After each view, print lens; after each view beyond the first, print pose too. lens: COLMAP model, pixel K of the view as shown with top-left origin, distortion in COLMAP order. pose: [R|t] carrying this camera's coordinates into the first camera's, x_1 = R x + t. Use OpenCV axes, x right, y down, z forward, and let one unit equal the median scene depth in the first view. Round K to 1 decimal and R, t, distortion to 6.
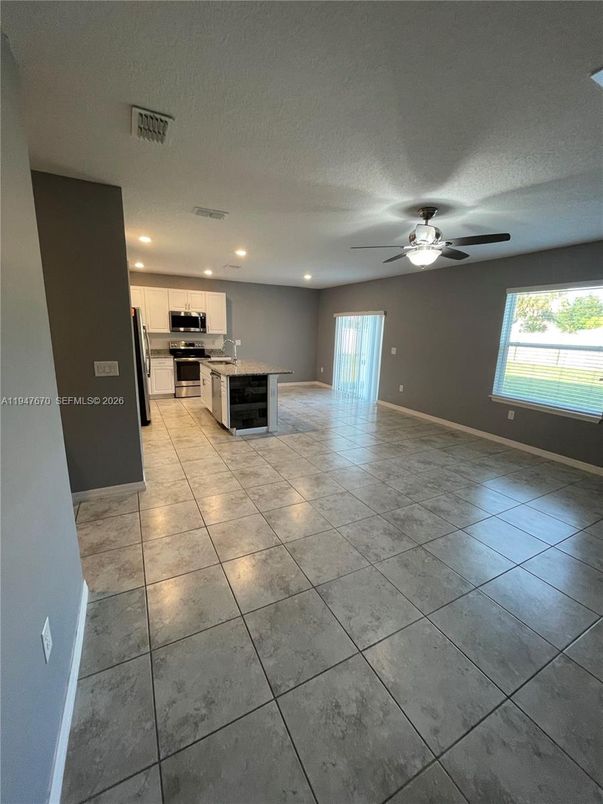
lens RADIAL K [[324.4, 0, 302.4], [0, 324.4, 398.5], [0, 0, 1]] dist [-0.004489, -0.000180]
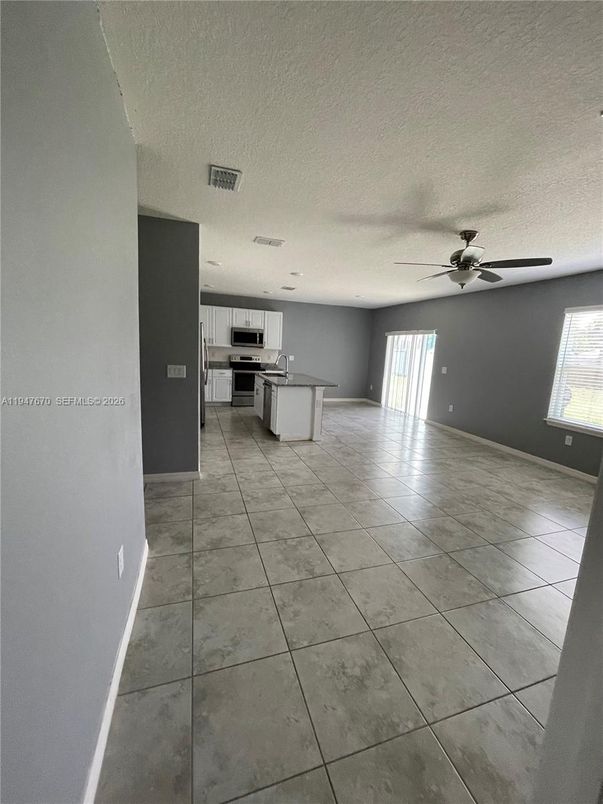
lens RADIAL K [[324.4, 0, 302.6], [0, 324.4, 398.8], [0, 0, 1]] dist [-0.004489, -0.000180]
pose [[0.985230, 0.050142, -0.163728, 0.039845], [-0.059510, 0.996829, -0.052820, 0.033185], [0.160561, 0.061784, 0.985090, -0.071675]]
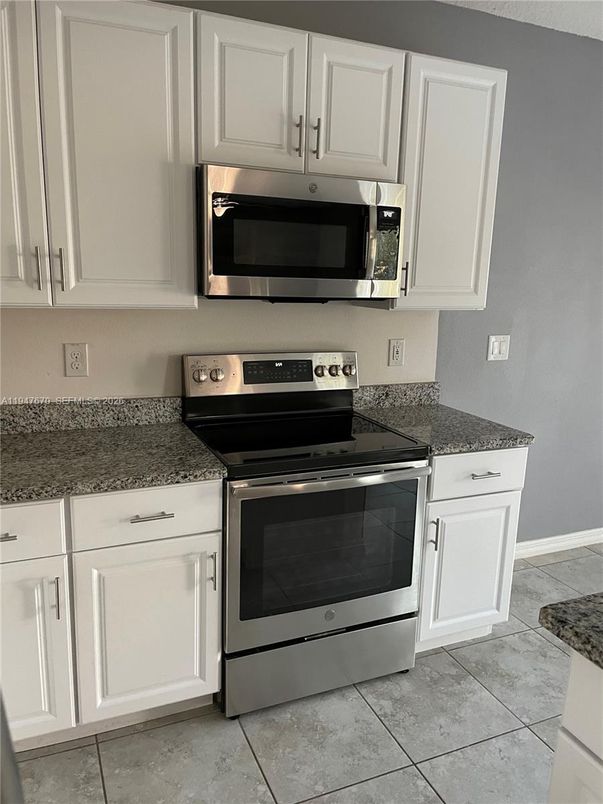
lens RADIAL K [[608.9, 0, 294.3], [0, 608.9, 400.9], [0, 0, 1]] dist [0.081383, -0.087926]
pose [[0.995928, 0.016217, -0.088685, -0.641382], [-0.017002, 0.999823, -0.008106, -0.297500], [0.088538, 0.009581, 0.996027, 1.358873]]
